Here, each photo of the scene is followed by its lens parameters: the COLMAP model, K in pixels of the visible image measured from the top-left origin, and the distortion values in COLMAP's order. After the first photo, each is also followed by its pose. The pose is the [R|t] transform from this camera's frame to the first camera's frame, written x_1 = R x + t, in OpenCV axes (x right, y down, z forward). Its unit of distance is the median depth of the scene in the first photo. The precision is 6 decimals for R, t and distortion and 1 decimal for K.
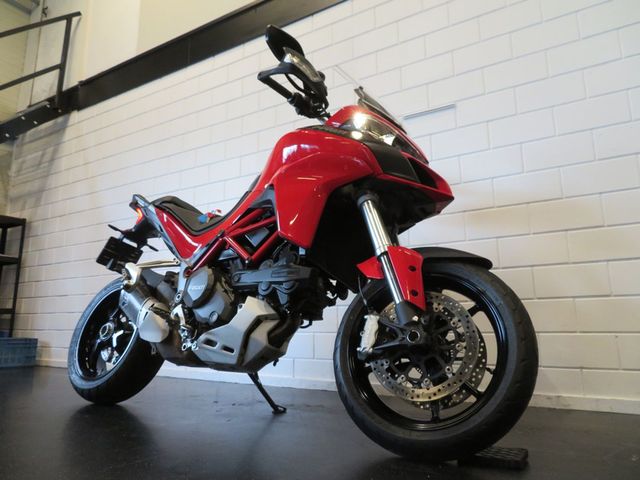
lens RADIAL K [[457.2, 0, 320.0], [0, 457.2, 240.0], [0, 0, 1]] dist [-0.001342, 0.003524]
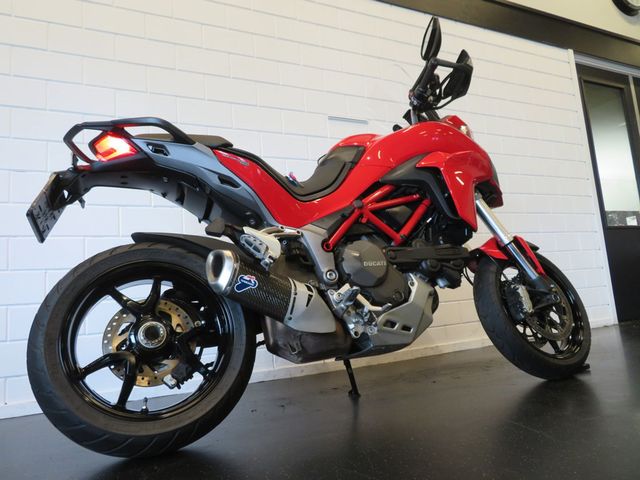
lens RADIAL K [[457.2, 0, 320.0], [0, 457.2, 240.0], [0, 0, 1]] dist [-0.001342, 0.003524]
pose [[0.524403, 0.075257, 0.848138, -1.038350], [-0.071469, 0.996462, -0.044228, 0.102473], [-0.848465, -0.037422, 0.527926, 0.608711]]
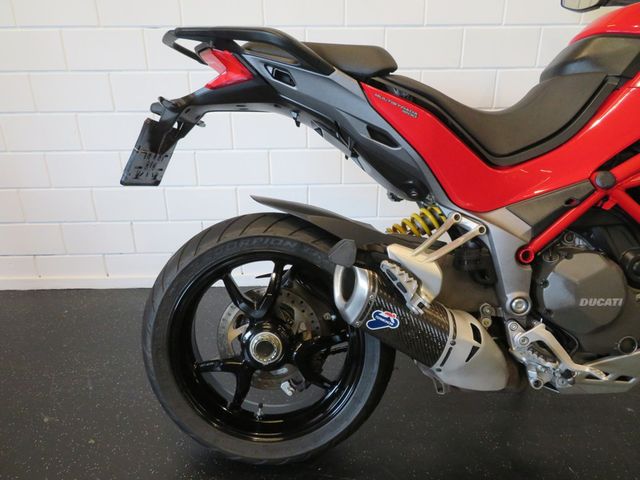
lens RADIAL K [[457.2, 0, 320.0], [0, 457.2, 240.0], [0, 0, 1]] dist [-0.001342, 0.003524]
pose [[0.823504, -0.212324, 0.526080, -0.779668], [-0.096064, 0.861741, 0.498170, -0.186180], [-0.559118, -0.460782, 0.689251, 0.823159]]
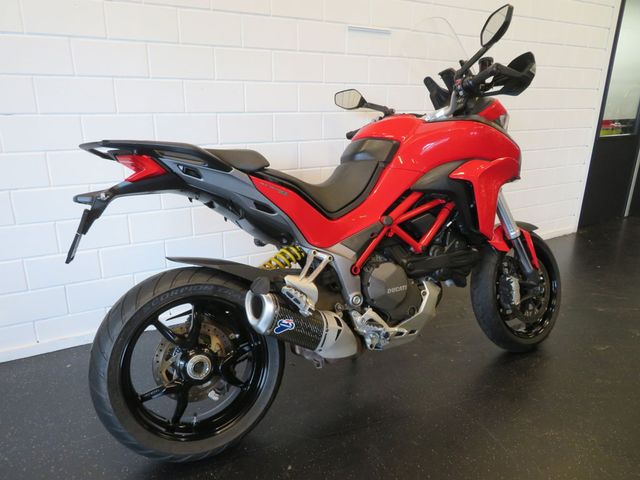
lens RADIAL K [[457.2, 0, 320.0], [0, 457.2, 240.0], [0, 0, 1]] dist [-0.001342, 0.003524]
pose [[0.459421, -0.260451, 0.849175, -1.081293], [-0.172689, 0.911608, 0.373028, -0.302317], [-0.871270, -0.318020, 0.373834, 0.793611]]
